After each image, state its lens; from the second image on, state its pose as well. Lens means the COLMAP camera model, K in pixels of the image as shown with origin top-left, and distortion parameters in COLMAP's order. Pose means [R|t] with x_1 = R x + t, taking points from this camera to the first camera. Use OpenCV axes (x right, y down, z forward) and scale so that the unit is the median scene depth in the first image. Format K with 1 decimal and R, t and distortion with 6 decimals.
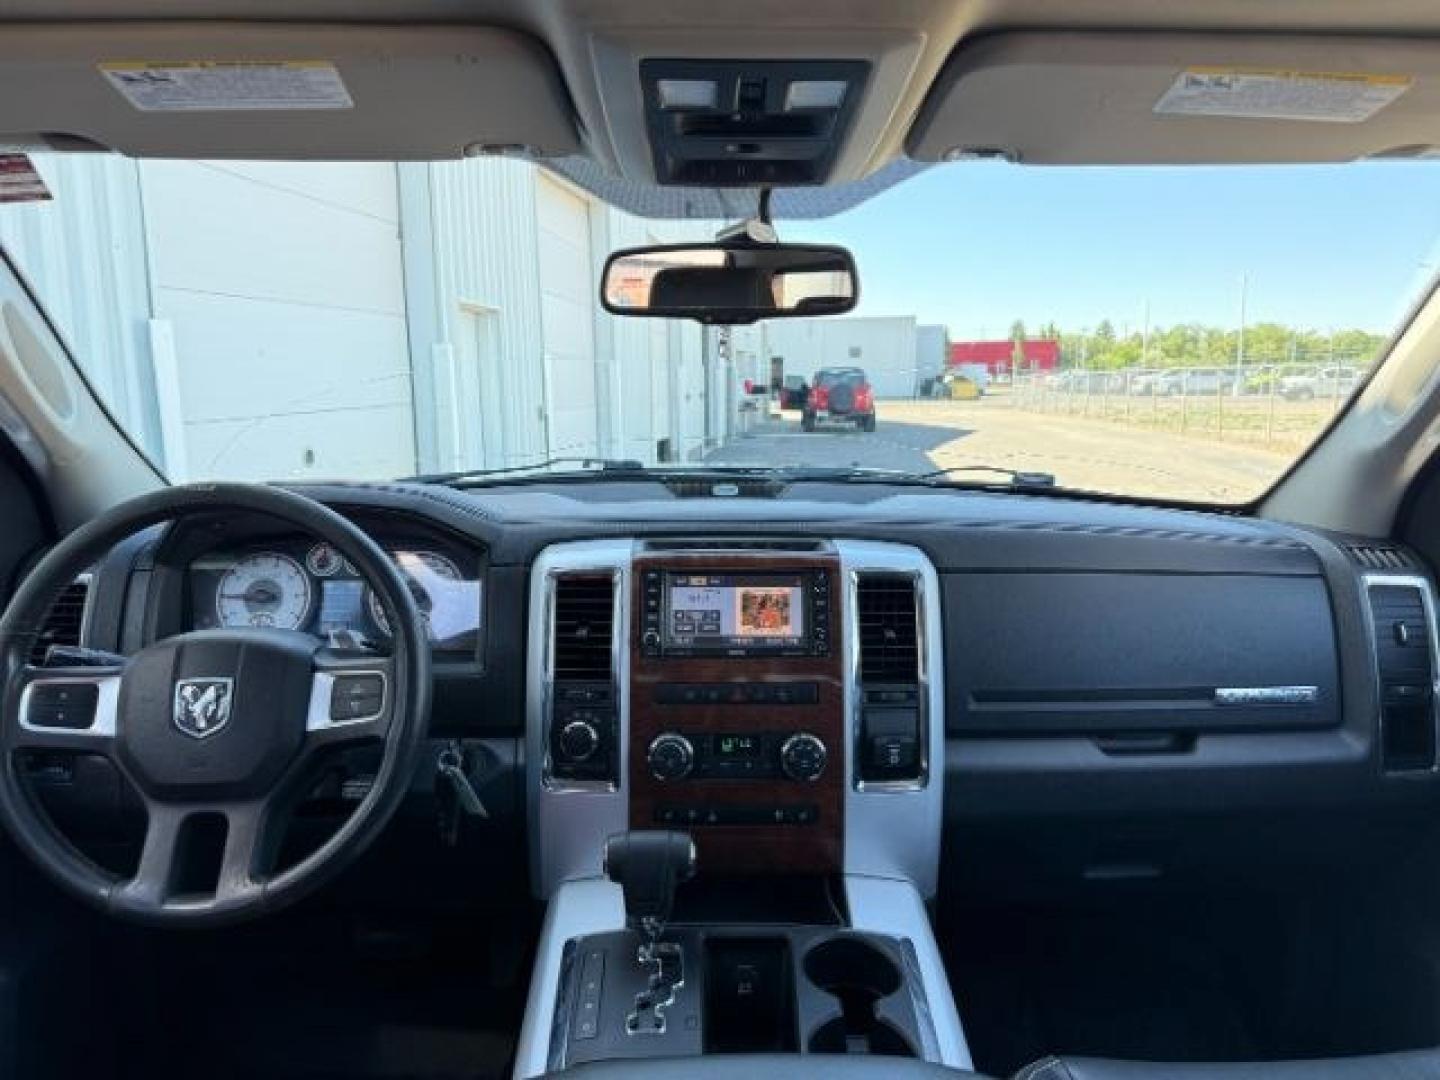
lens RADIAL K [[1023.8, 0, 720.0], [0, 1023.8, 540.0], [0, 0, 1]] dist [0.034361, 0.003076]
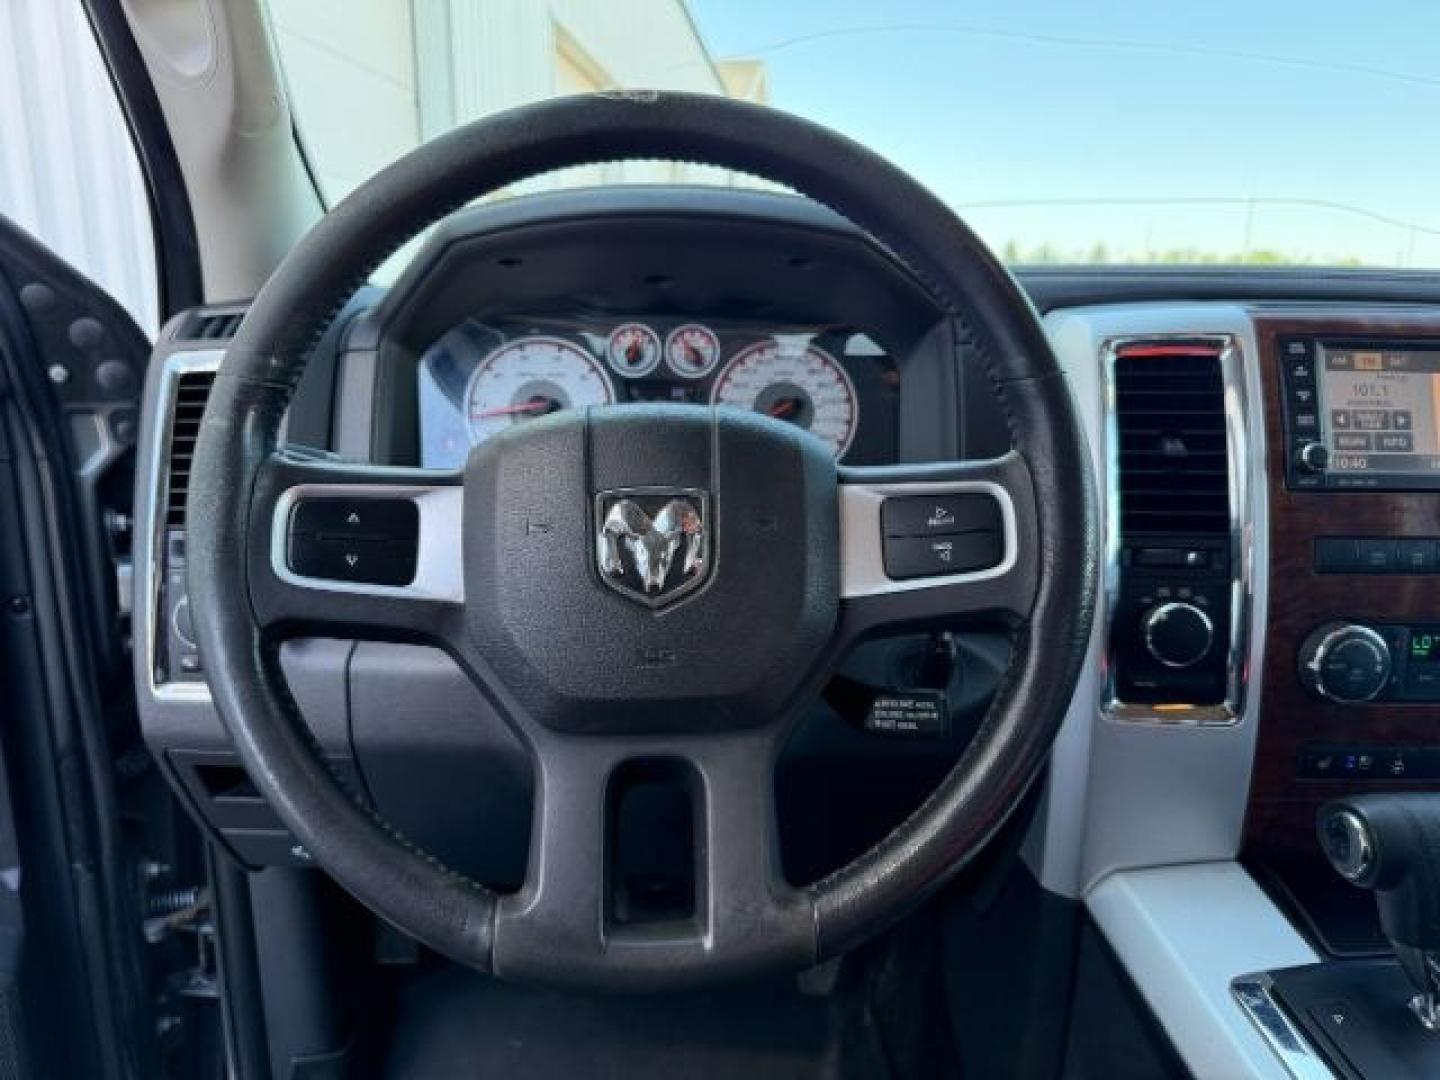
lens RADIAL K [[1035.7, 0, 720.0], [0, 1035.7, 540.0], [0, 0, 1]] dist [-0.000944, 0.000334]
pose [[0.999158, 0.006075, 0.040568, -0.408698], [-0.008318, 0.998433, 0.055333, 0.111889], [-0.040168, -0.055624, 0.997643, 0.436983]]
